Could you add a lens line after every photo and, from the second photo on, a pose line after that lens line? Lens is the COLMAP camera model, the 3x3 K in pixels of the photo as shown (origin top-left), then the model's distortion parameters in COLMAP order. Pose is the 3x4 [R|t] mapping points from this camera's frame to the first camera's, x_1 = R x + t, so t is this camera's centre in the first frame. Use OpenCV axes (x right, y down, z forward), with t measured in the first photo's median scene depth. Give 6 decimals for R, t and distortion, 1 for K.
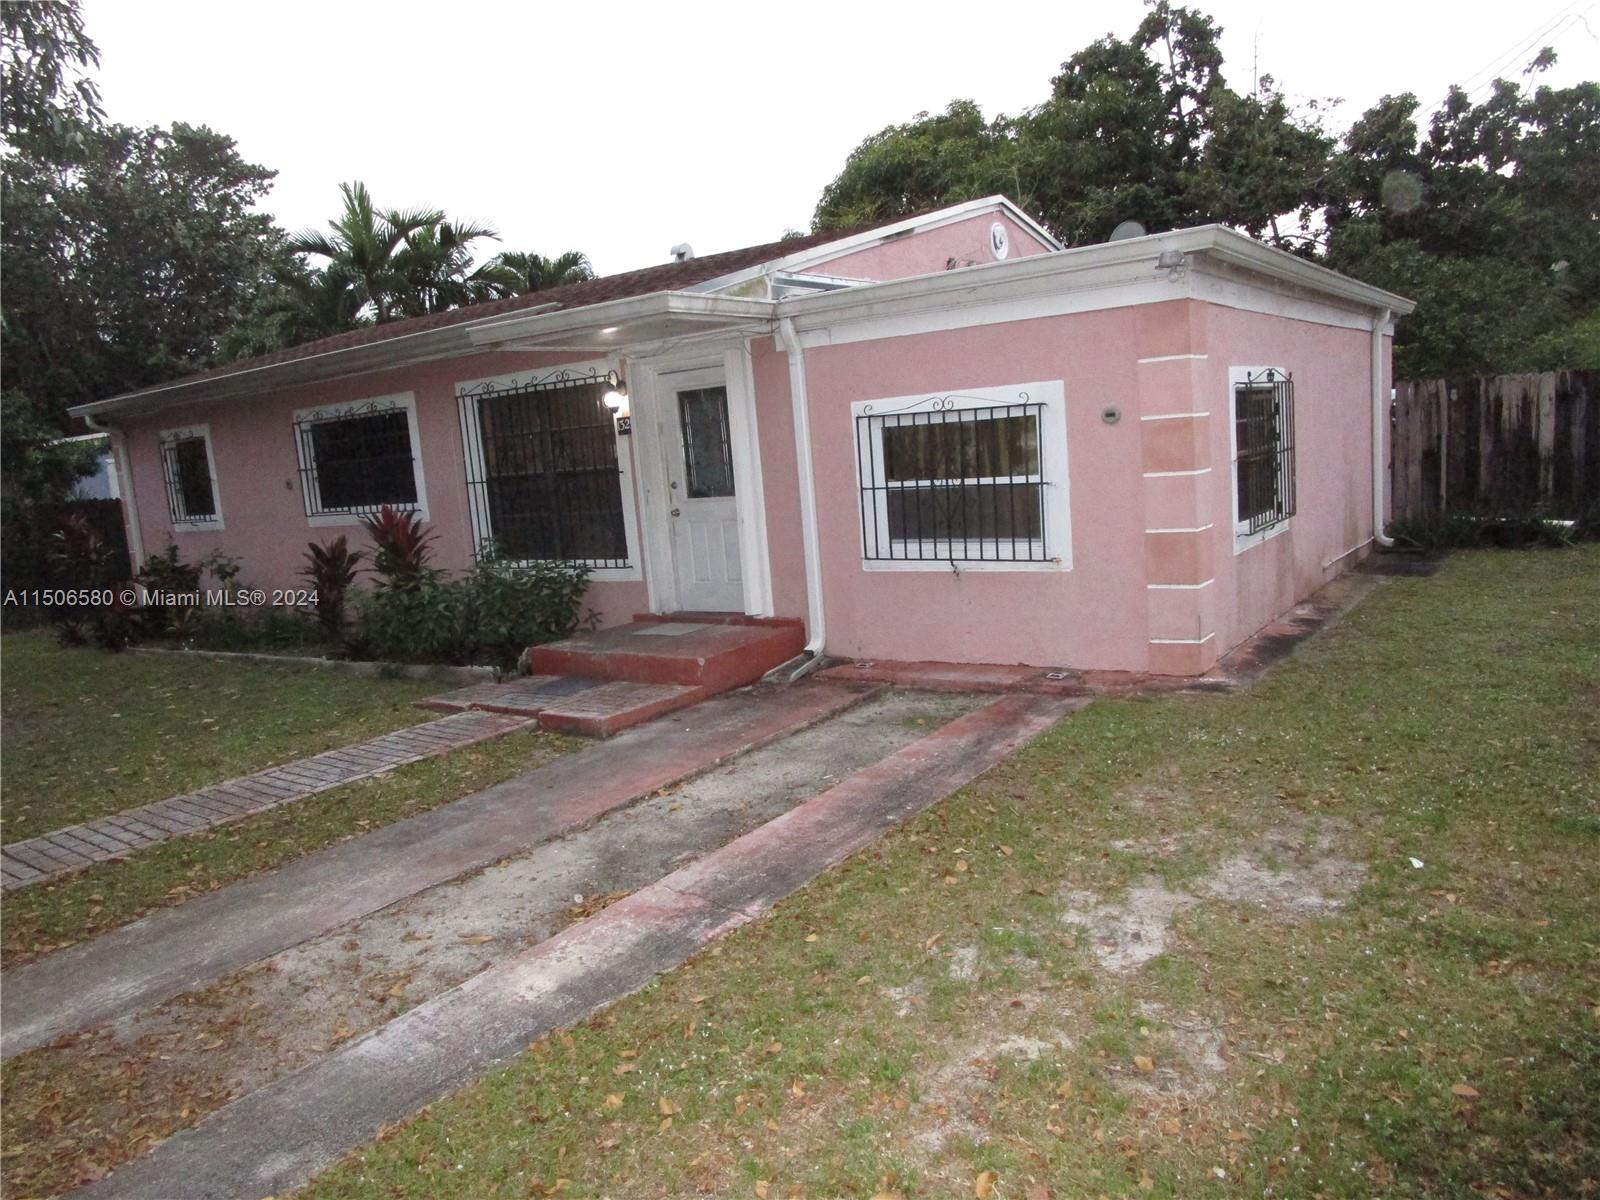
lens RADIAL K [[1106.3, 0, 800.0], [0, 1106.3, 600.0], [0, 0, 1]] dist [0.001994, 0.002814]
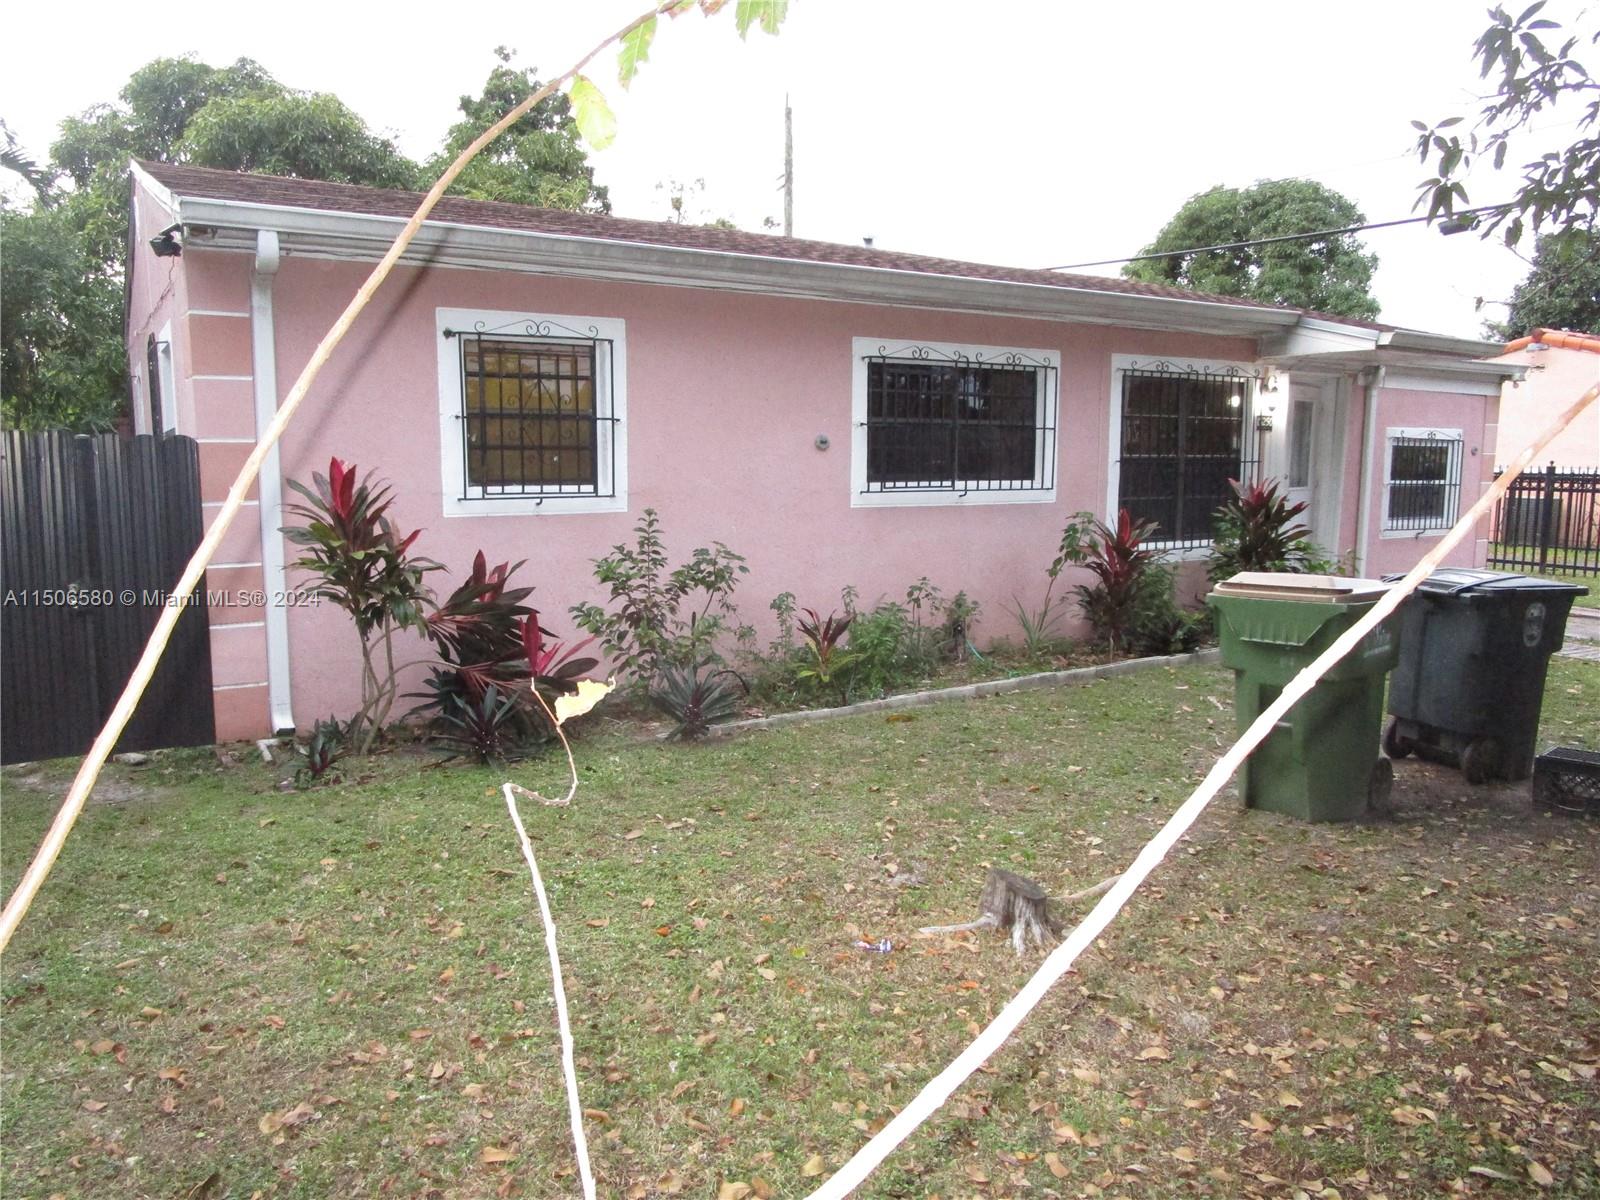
lens RADIAL K [[1002.4, 0, 799.7], [0, 1002.4, 554.7], [0, 0, 1]] dist [-0.000705, 0.000327]
pose [[0.418201, -0.013340, 0.908256, -1.119269], [0.082149, 0.996350, -0.023191, -0.027720], [-0.904632, 0.084311, 0.417771, 0.847244]]
